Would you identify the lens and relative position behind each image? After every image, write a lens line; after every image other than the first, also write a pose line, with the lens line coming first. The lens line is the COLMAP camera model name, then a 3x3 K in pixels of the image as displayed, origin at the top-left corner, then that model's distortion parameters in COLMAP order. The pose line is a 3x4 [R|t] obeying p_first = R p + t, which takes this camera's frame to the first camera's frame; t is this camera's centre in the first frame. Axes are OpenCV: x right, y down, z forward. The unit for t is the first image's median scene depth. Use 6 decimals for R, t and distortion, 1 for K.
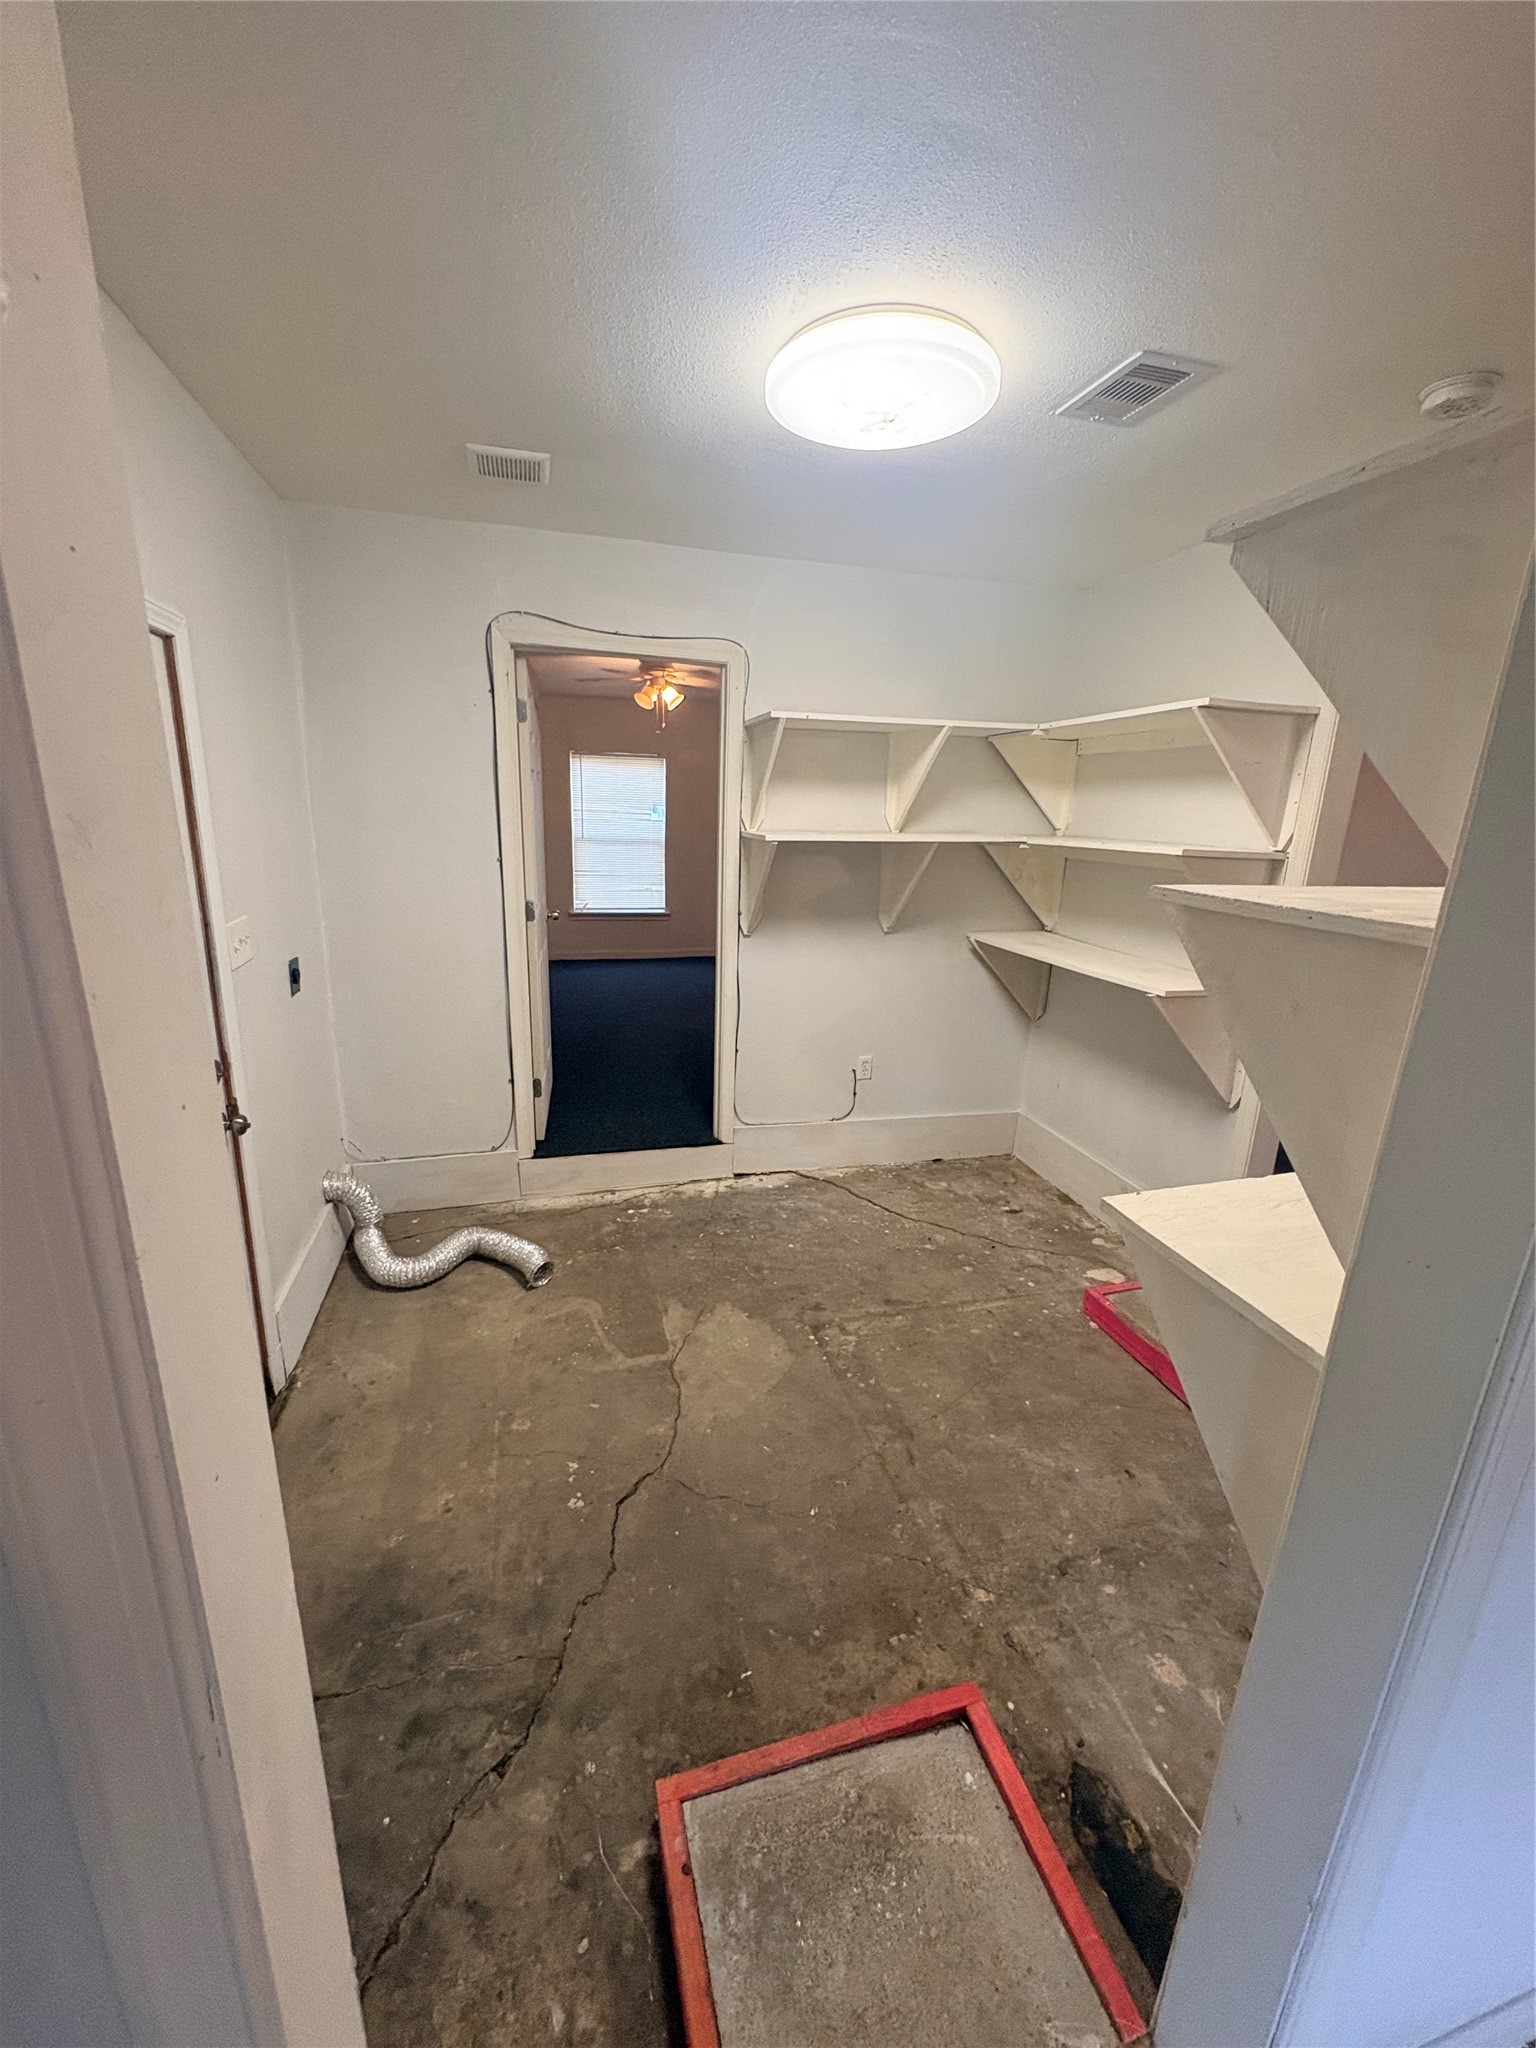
lens RADIAL K [[819.0, 0, 758.3], [0, 819.0, 1029.8], [0, 0, 1]] dist [-0.001709, 0.000098]
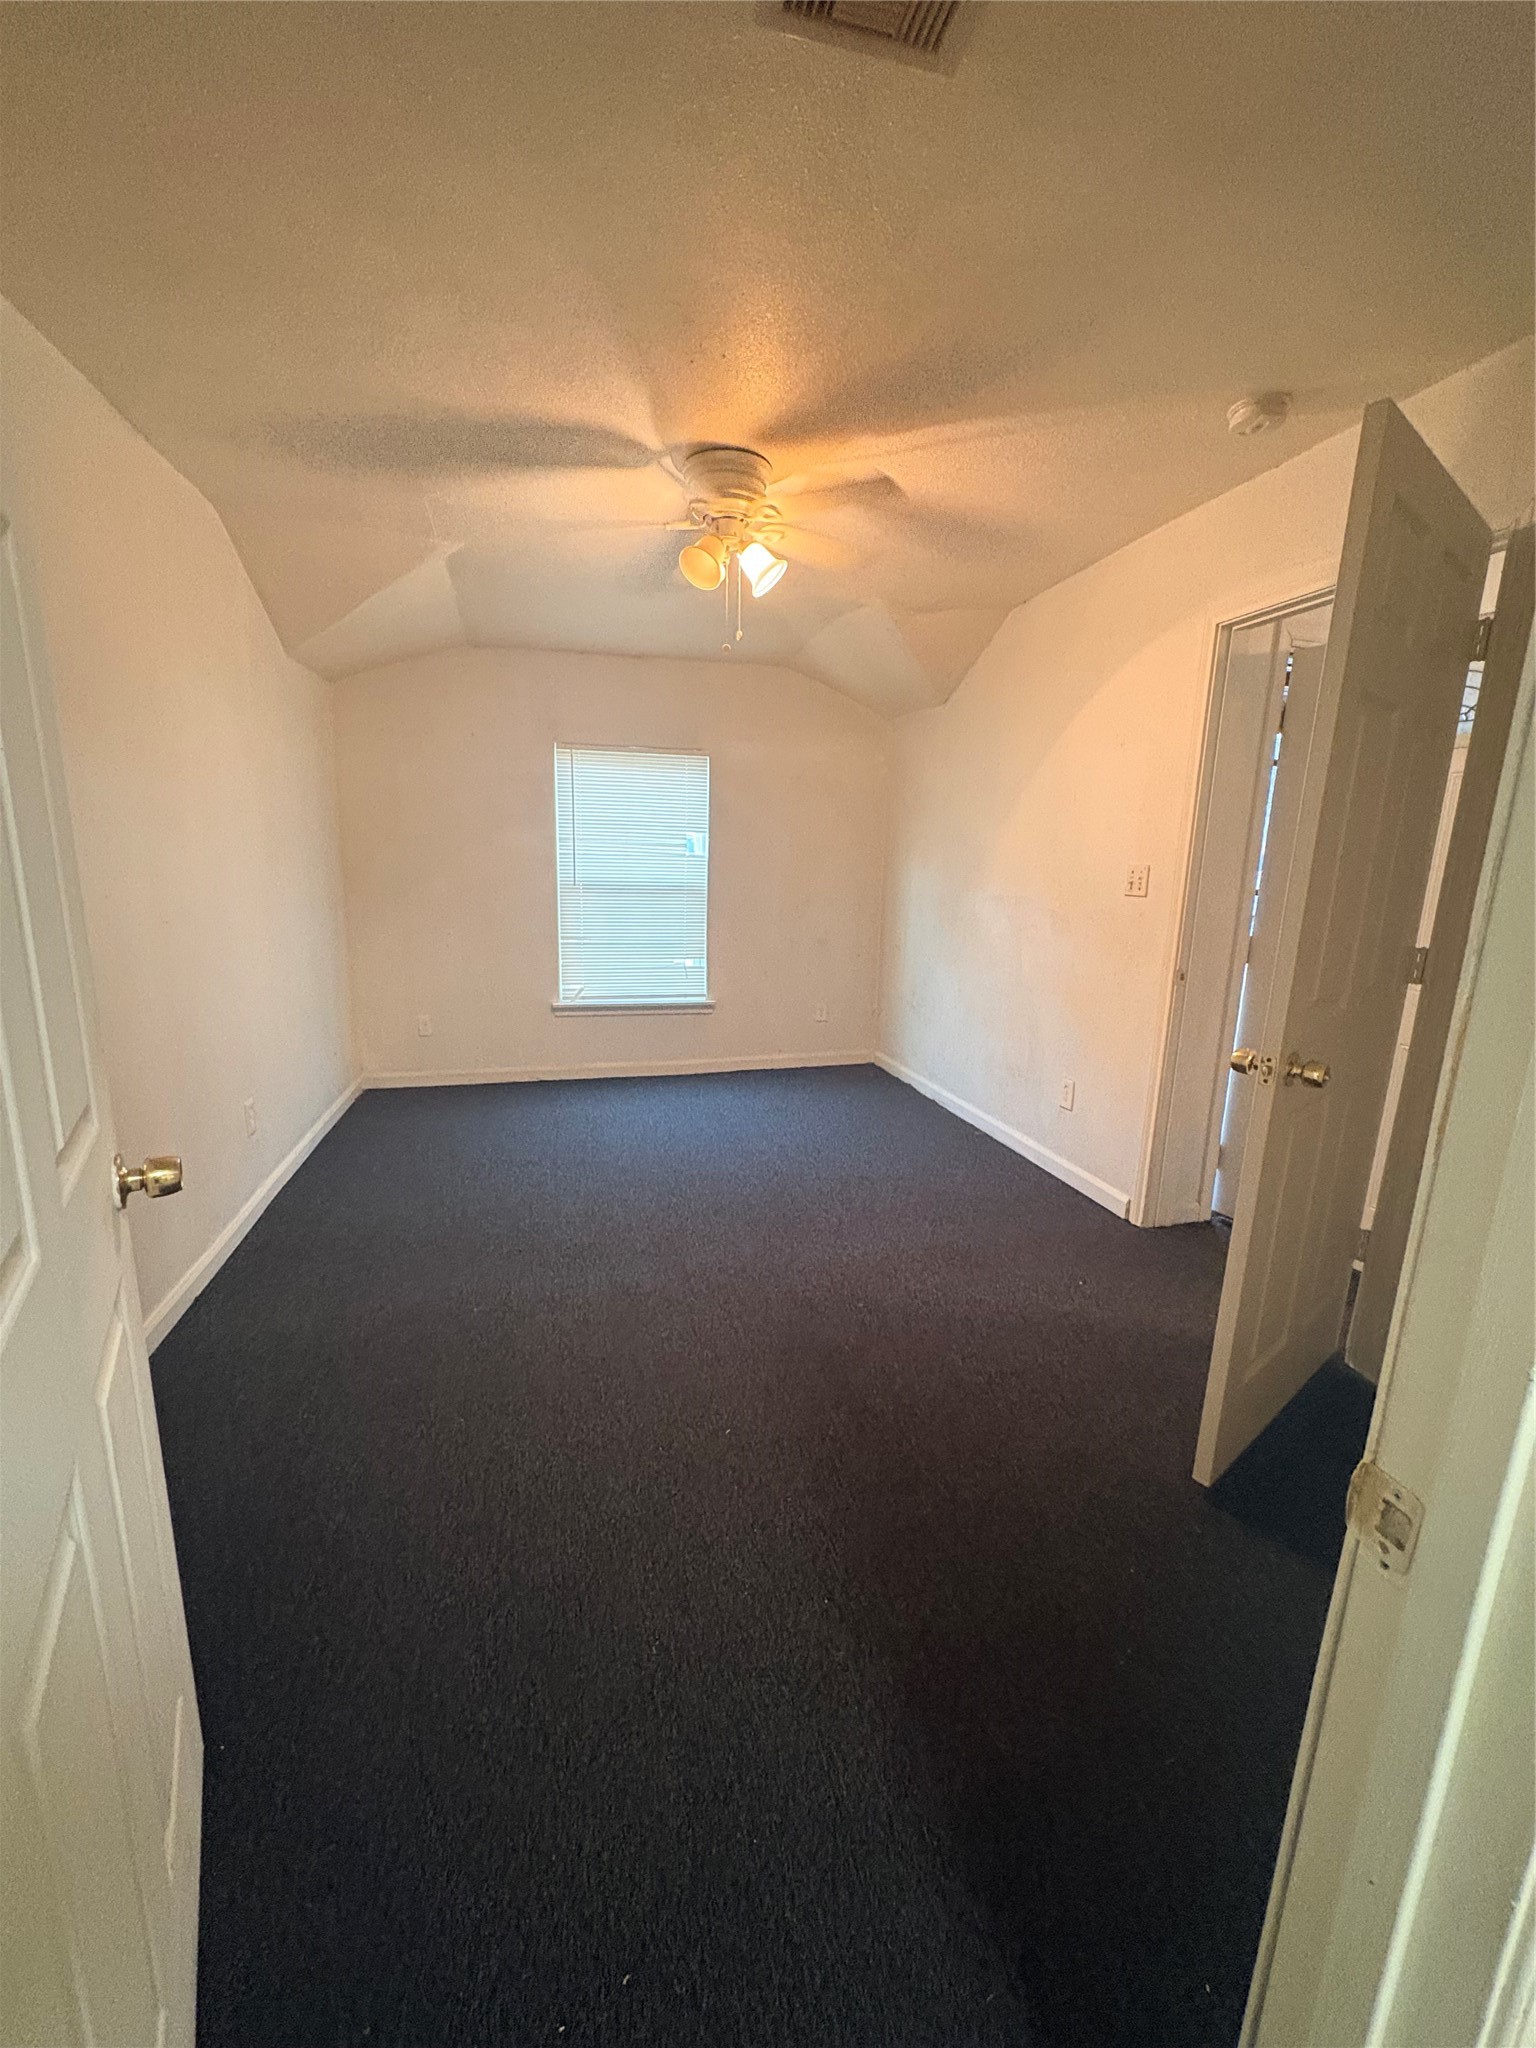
lens RADIAL K [[819.0, 0, 770.4], [0, 819.0, 1030.7], [0, 0, 1]] dist [-0.001709, 0.000098]
pose [[0.999988, -0.003176, 0.003725, -0.073266], [0.003377, 0.998476, -0.055077, -0.093793], [-0.003544, 0.055089, 0.998475, 0.407627]]
